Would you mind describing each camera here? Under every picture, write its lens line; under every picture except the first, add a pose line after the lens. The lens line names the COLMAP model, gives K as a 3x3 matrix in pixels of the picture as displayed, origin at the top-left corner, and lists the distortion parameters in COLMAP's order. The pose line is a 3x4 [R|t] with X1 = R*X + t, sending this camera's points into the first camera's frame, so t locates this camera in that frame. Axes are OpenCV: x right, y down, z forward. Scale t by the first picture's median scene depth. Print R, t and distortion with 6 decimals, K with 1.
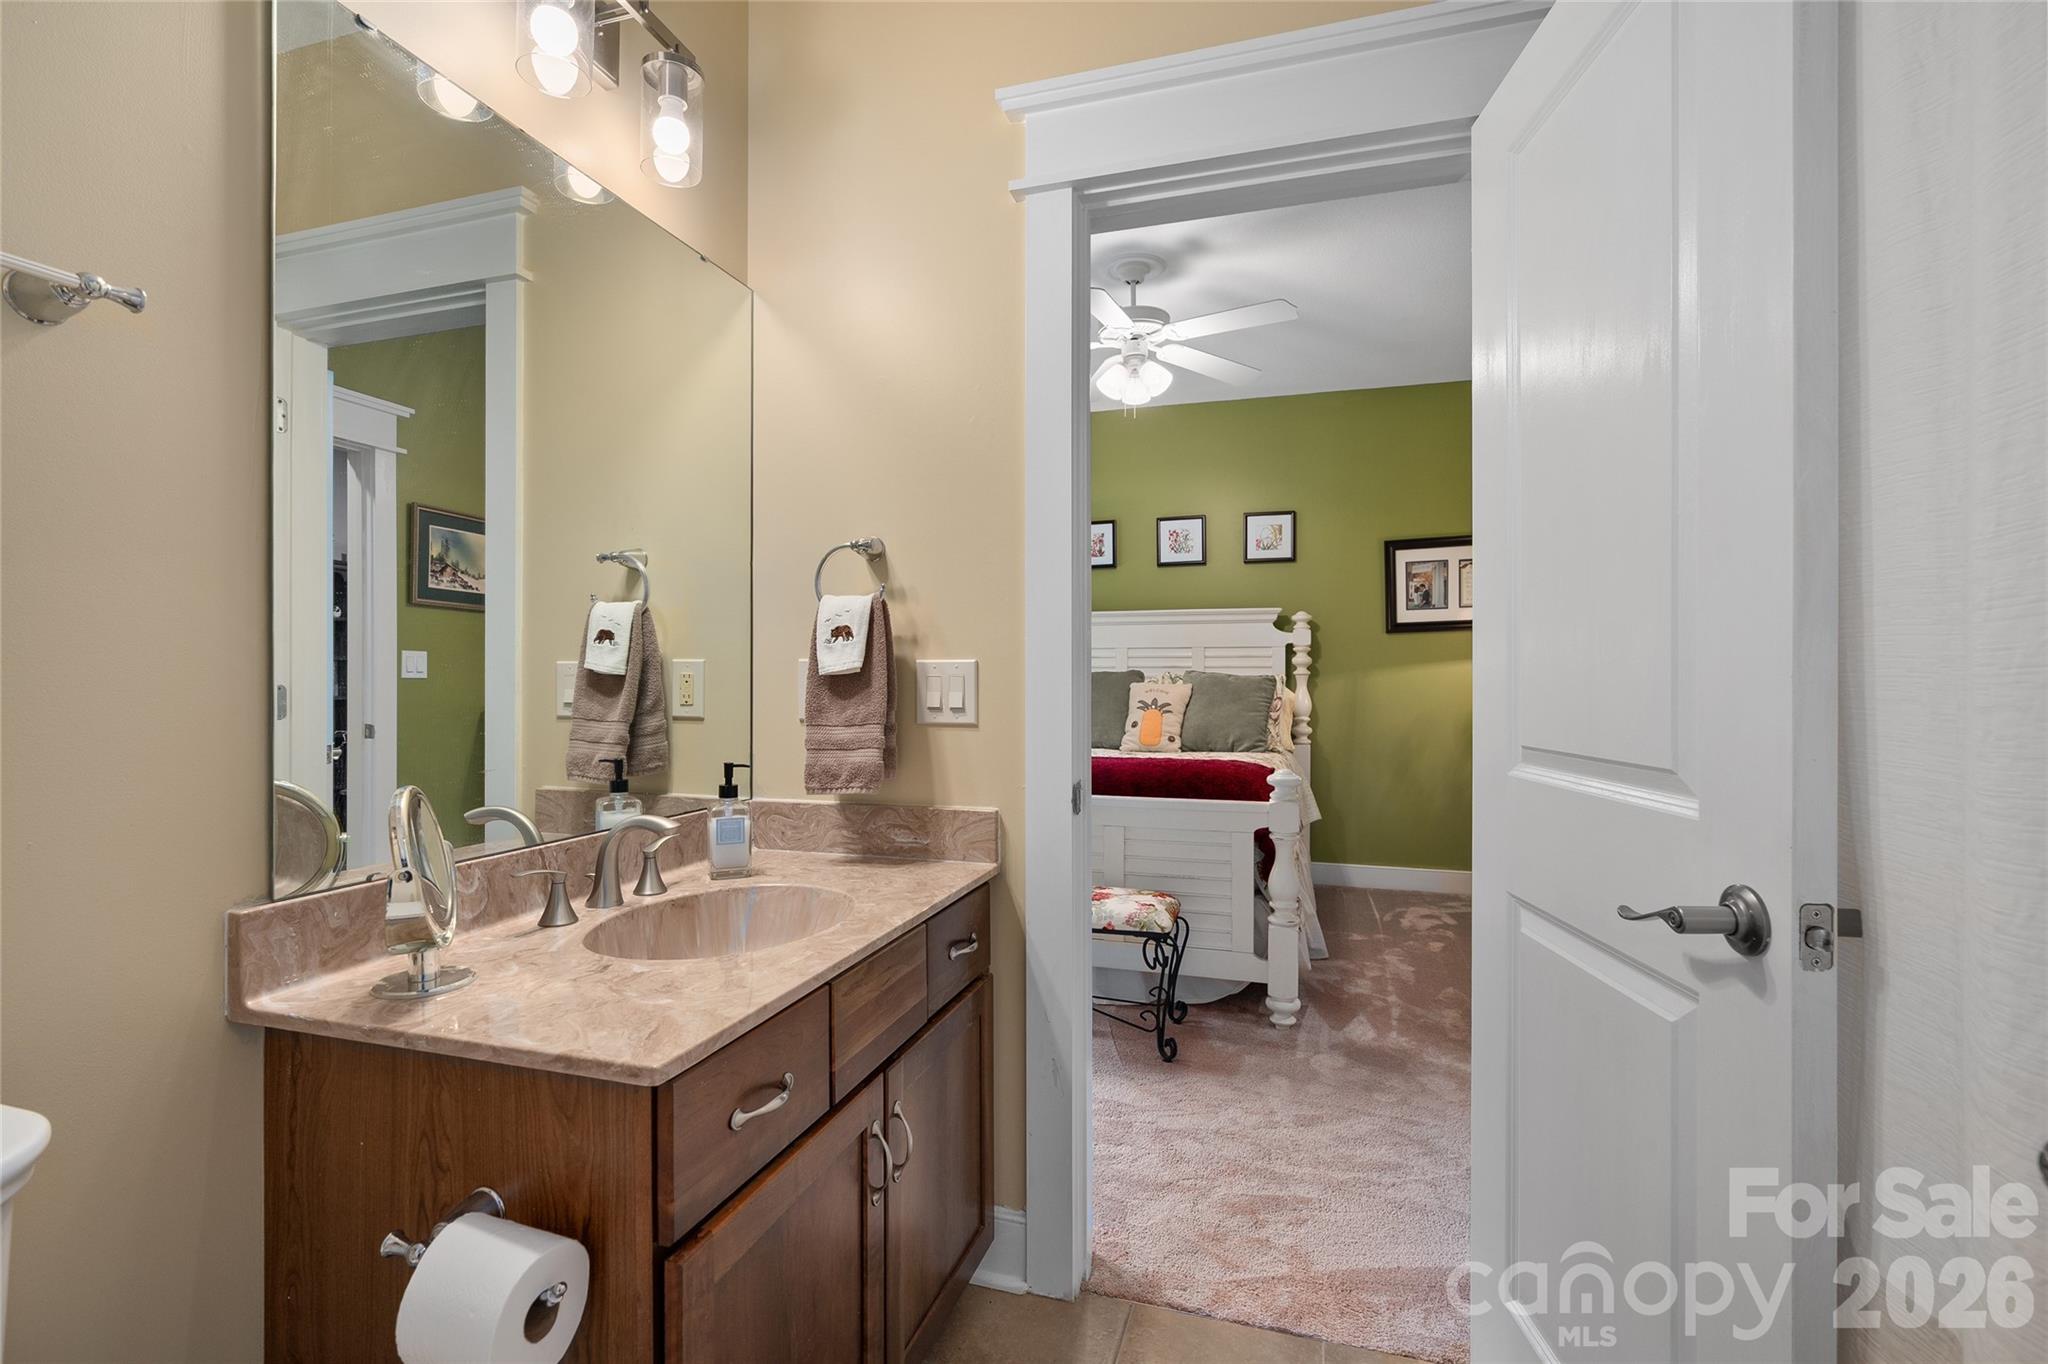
lens RADIAL K [[926.5, 0, 1020.9], [0, 926.5, 680.4], [0, 0, 1]] dist [-0.011358, 0.004662]
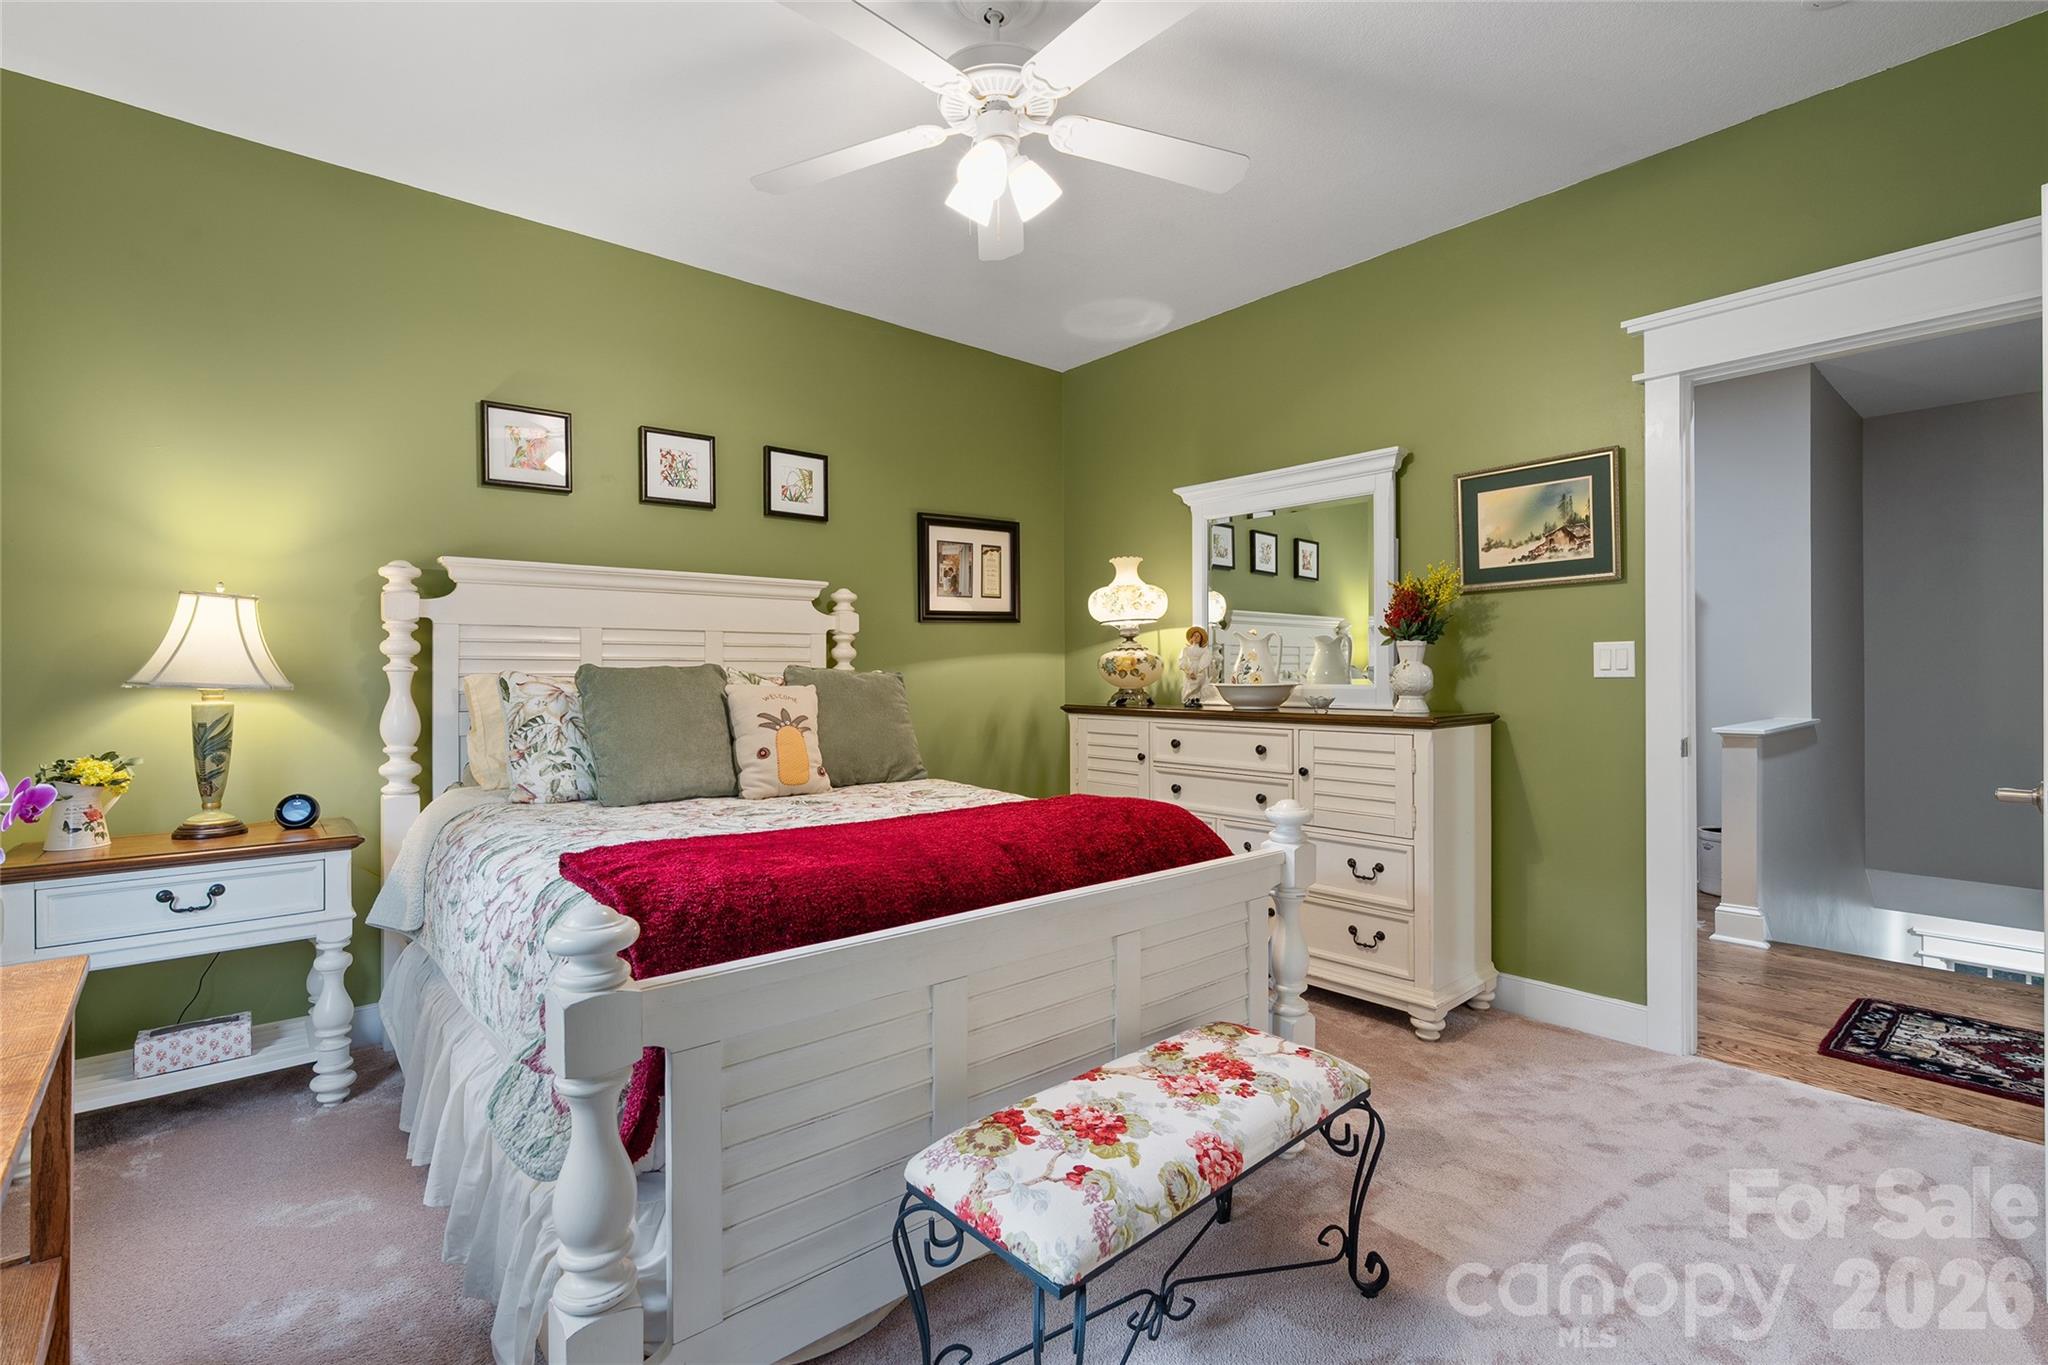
lens RADIAL K [[926.5, 0, 1021.2], [0, 926.5, 674.5], [0, 0, 1]] dist [-0.011358, 0.004662]
pose [[0.542907, -0.002761, 0.839788, -0.262307], [0.006489, 0.999979, -0.000908, -0.001837], [-0.839768, 0.005942, 0.542914, 0.462251]]
